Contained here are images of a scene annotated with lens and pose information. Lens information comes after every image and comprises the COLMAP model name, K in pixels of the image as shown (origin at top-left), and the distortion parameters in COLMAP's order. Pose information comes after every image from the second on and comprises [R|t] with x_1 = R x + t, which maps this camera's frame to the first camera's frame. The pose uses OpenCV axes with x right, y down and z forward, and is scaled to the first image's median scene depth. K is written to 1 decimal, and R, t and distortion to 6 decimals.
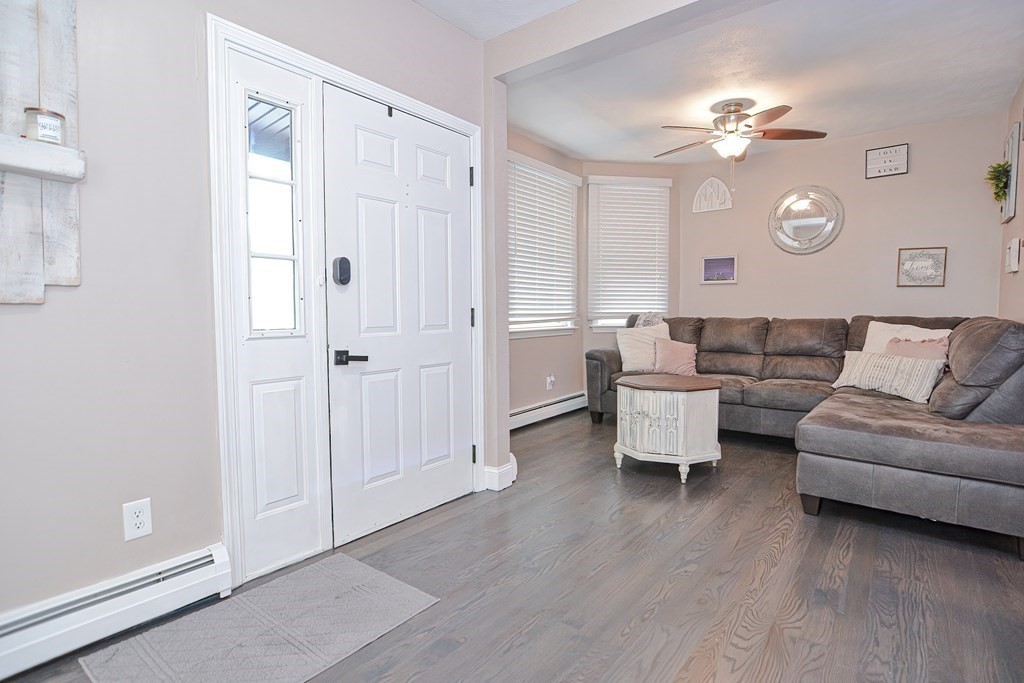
lens RADIAL K [[506.5, 0, 510.2], [0, 506.5, 339.2], [0, 0, 1]] dist [-0.032600, 0.009376]
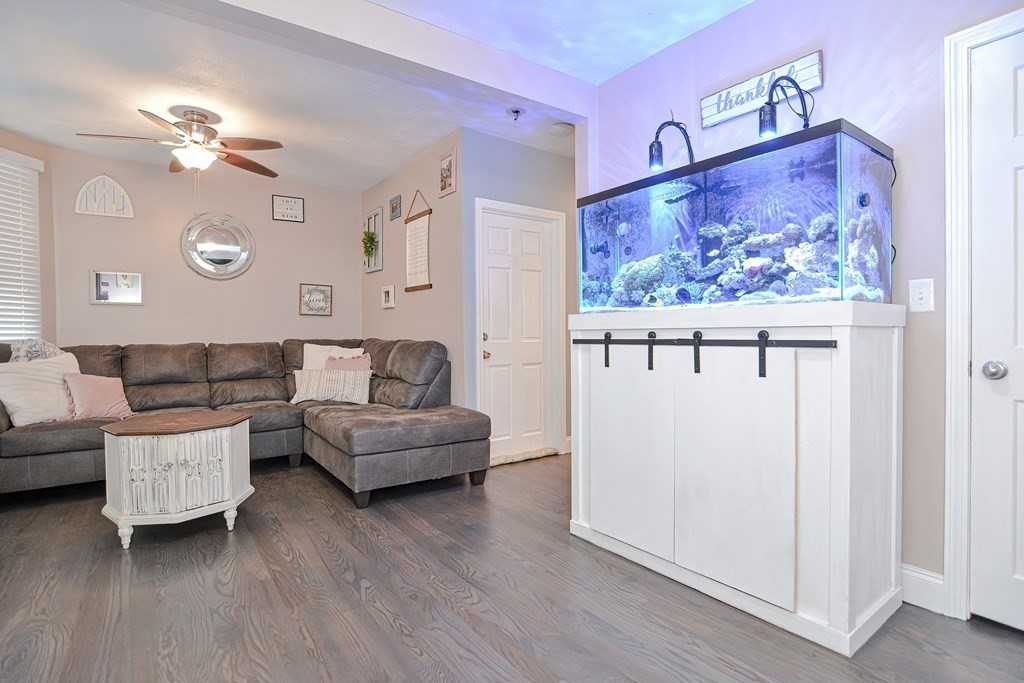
lens RADIAL K [[506.5, 0, 510.2], [0, 506.5, 339.2], [0, 0, 1]] dist [-0.032600, 0.009376]
pose [[0.277709, -0.012634, 0.960582, -0.283603], [0.061748, 0.998081, -0.004724, -0.011572], [-0.958679, 0.060626, 0.277956, 0.209736]]
